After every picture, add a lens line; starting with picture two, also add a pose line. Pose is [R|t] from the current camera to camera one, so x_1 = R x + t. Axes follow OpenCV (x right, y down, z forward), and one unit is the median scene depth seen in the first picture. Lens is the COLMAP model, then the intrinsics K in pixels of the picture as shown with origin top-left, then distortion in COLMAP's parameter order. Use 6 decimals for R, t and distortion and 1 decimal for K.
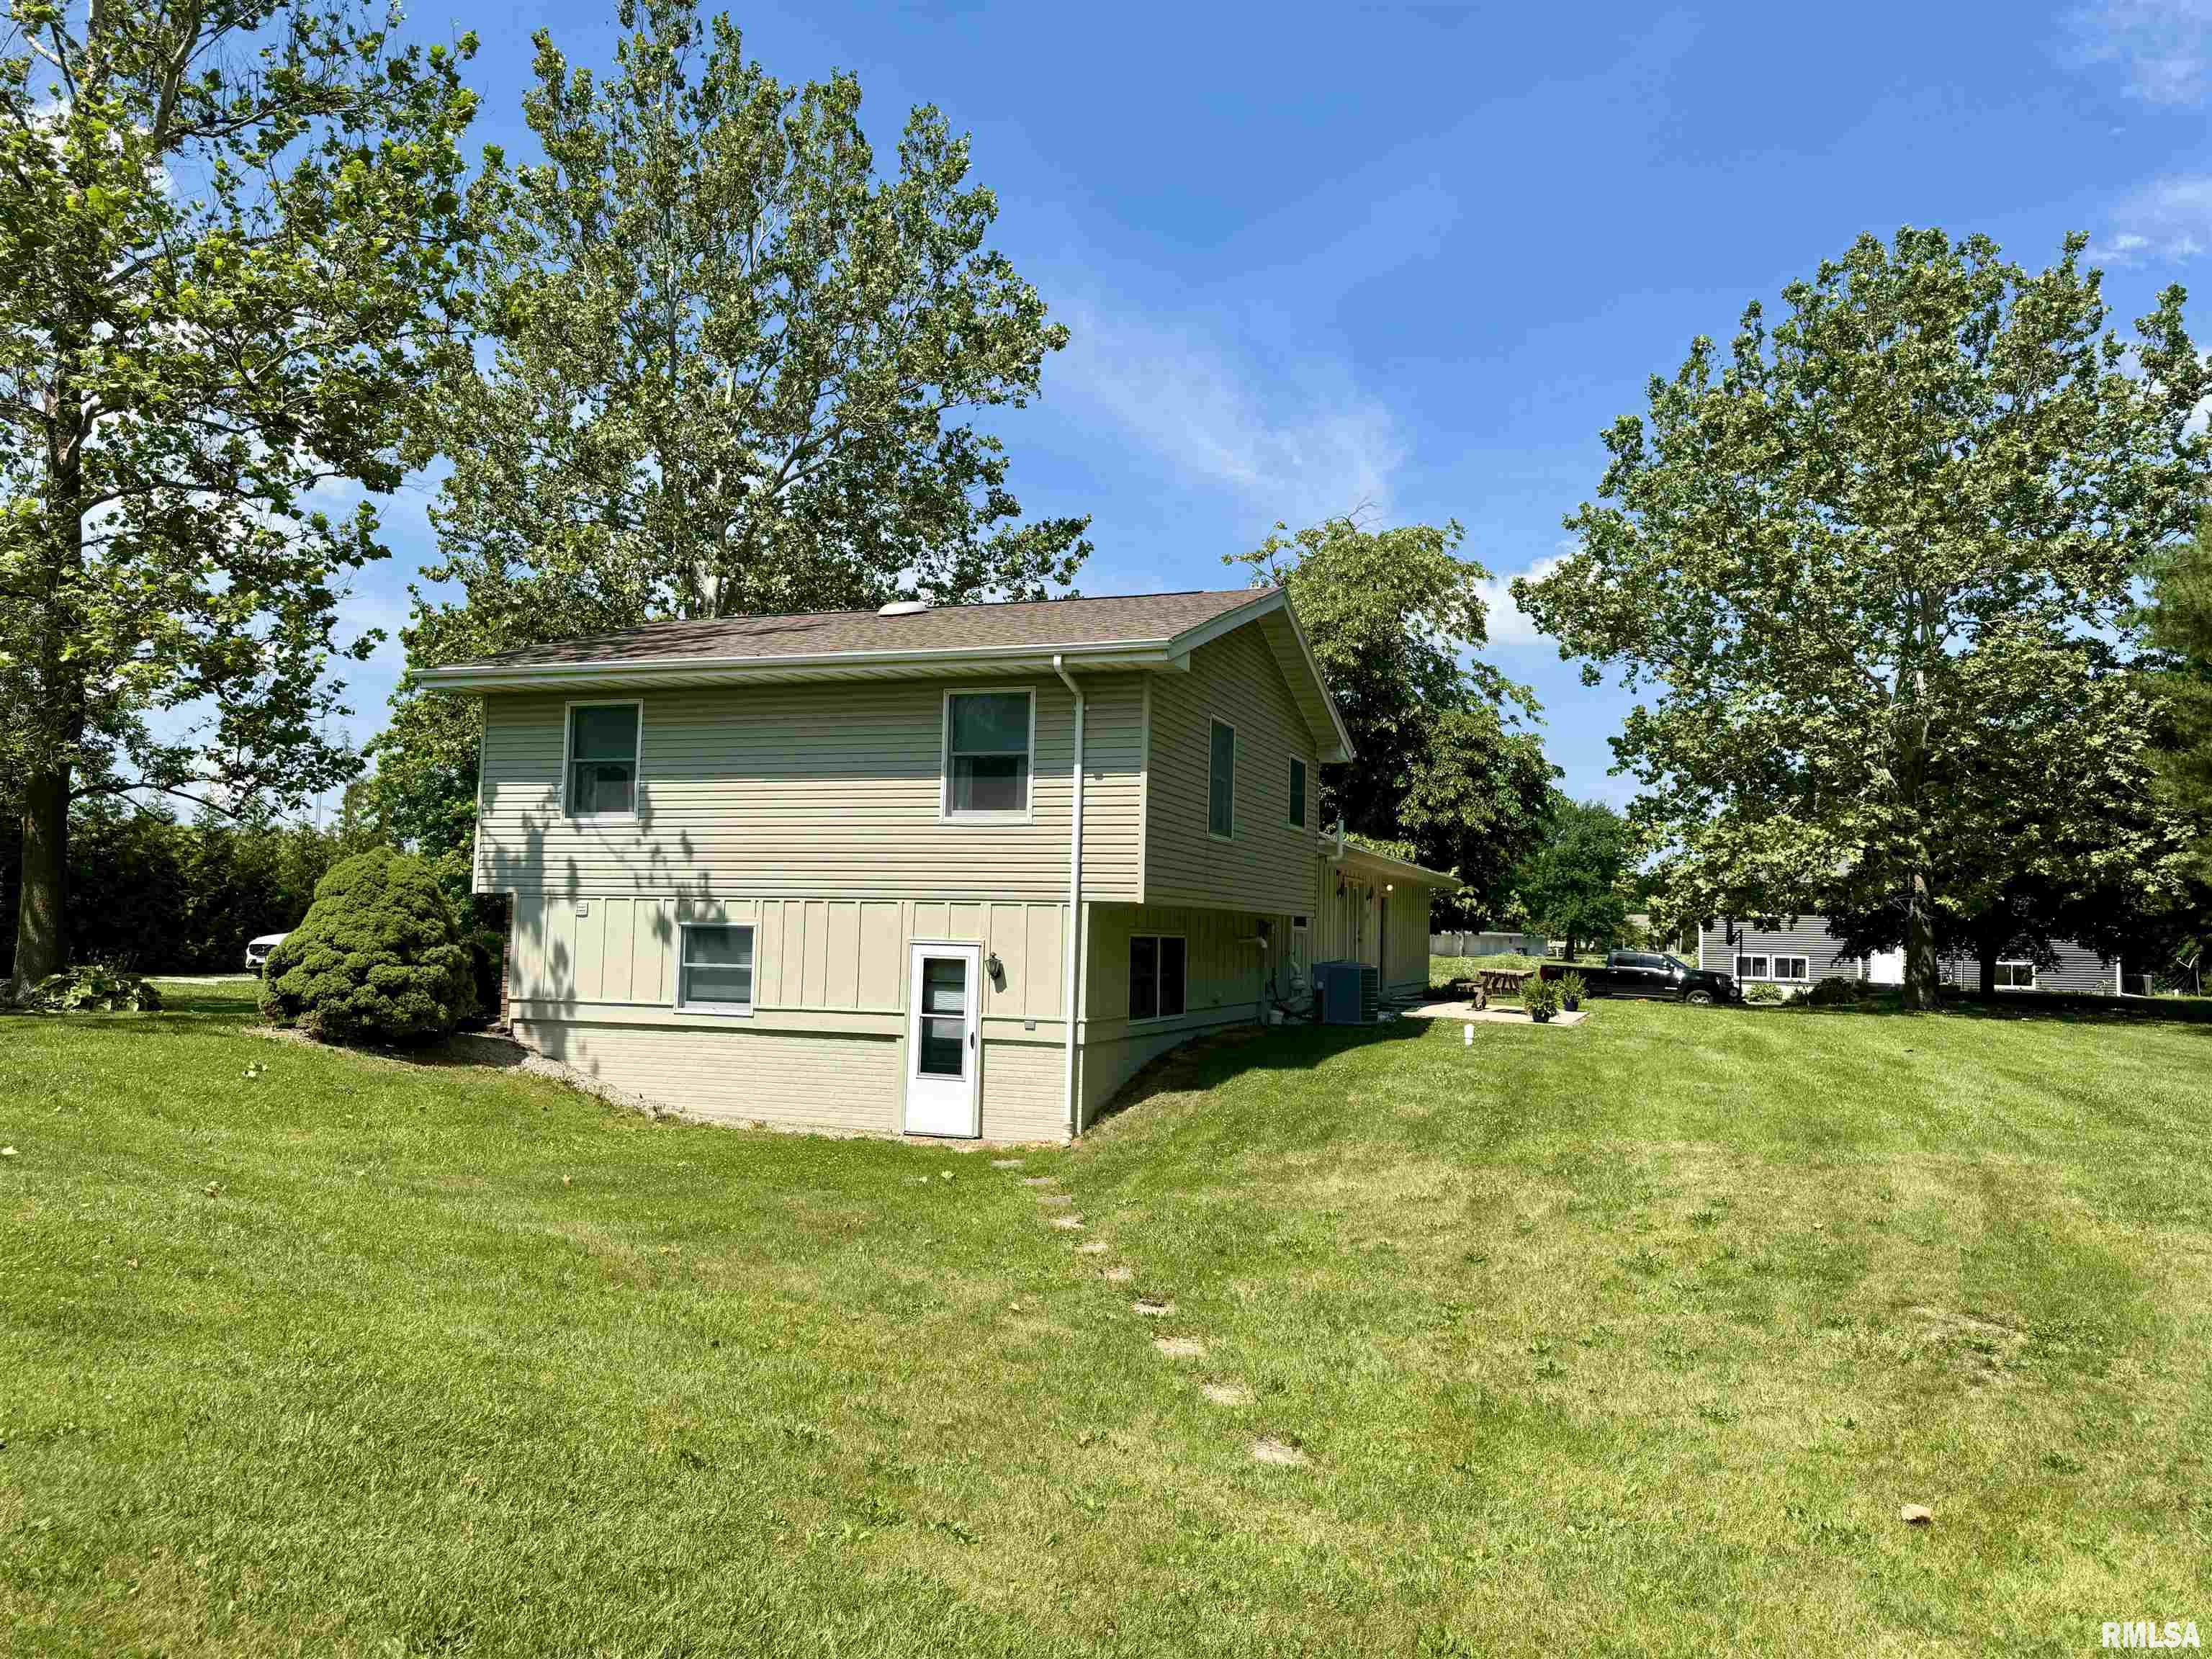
lens RADIAL K [[1589.5, 0, 1106.0], [0, 1589.5, 829.5], [0, 0, 1]] dist [0.173416, -0.198484]
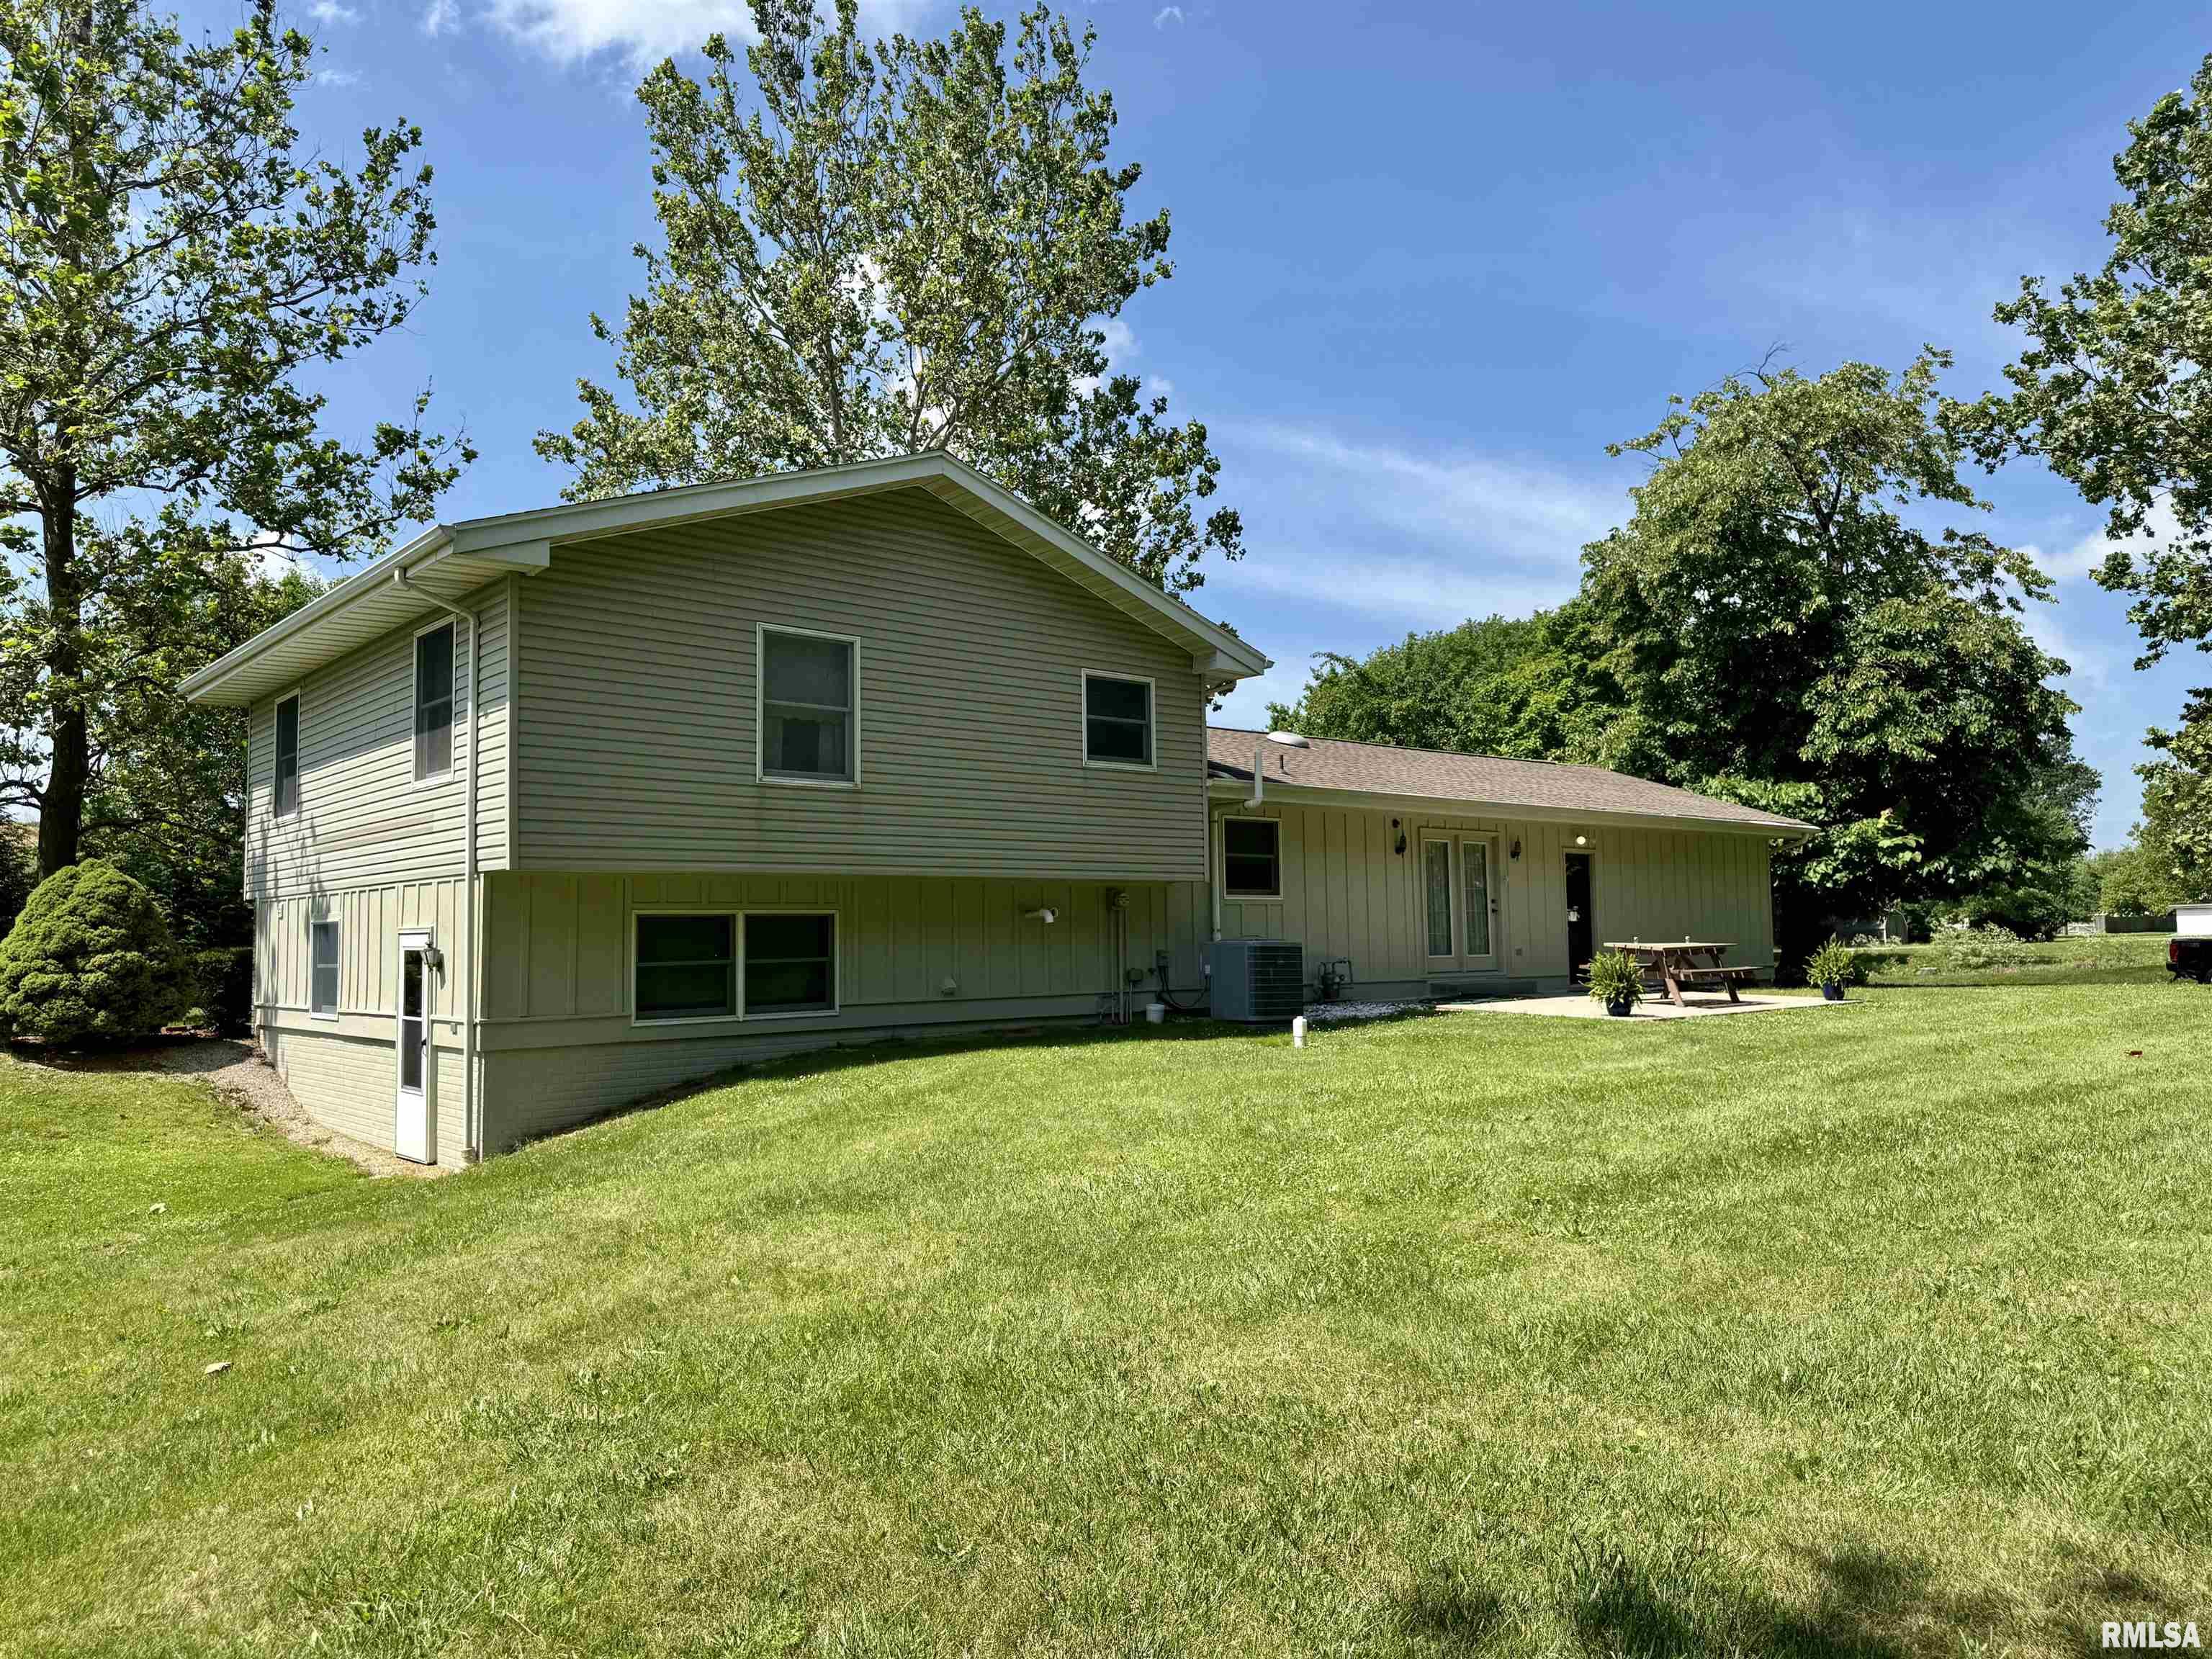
lens RADIAL K [[1589.5, 0, 1106.0], [0, 1589.5, 829.5], [0, 0, 1]] dist [0.173416, -0.198484]
pose [[0.876815, -0.068511, -0.475922, 0.568646], [0.066168, 0.997572, -0.021700, 0.053774], [0.476253, -0.012464, 0.879220, 0.370849]]
